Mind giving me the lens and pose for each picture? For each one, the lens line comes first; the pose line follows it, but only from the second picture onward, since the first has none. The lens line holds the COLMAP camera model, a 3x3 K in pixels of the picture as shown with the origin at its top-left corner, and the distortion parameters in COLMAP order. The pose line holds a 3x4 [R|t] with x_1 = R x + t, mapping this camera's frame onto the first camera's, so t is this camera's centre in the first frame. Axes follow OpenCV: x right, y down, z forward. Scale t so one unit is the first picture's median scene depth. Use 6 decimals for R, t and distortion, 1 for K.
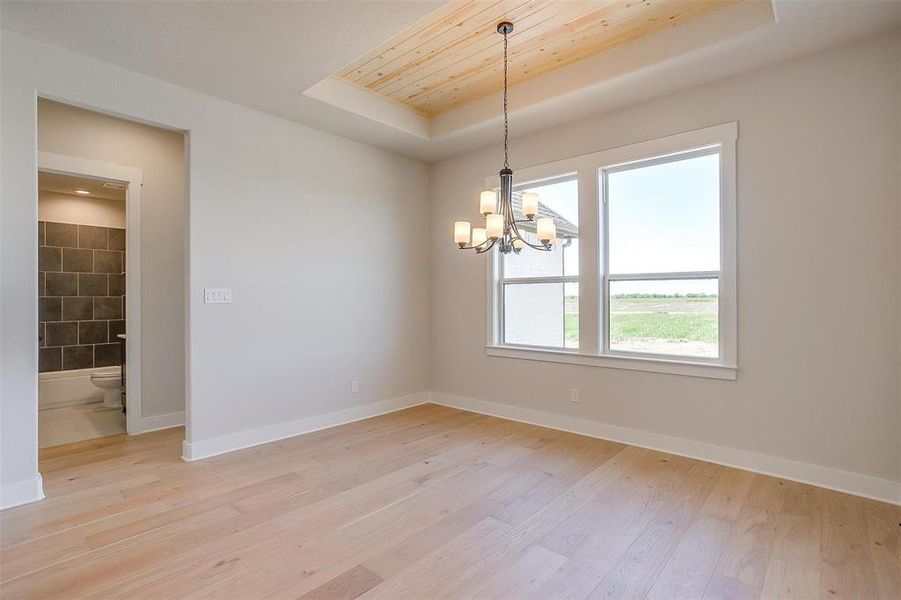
lens RADIAL K [[439.0, 0, 446.0], [0, 439.0, 295.9], [0, 0, 1]] dist [-0.065699, 0.041425]
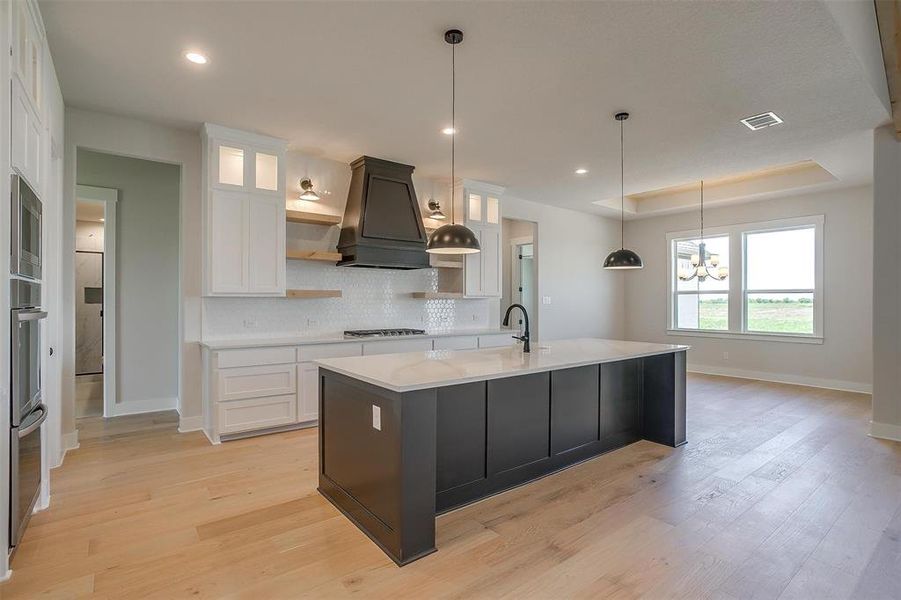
lens RADIAL K [[439.0, 0, 446.0], [0, 439.0, 295.9], [0, 0, 1]] dist [-0.065699, 0.041425]
pose [[0.983643, 0.004192, -0.180081, -0.556976], [-0.005566, 0.999959, -0.007124, -0.002714], [0.180043, 0.008010, 0.983626, -1.027026]]
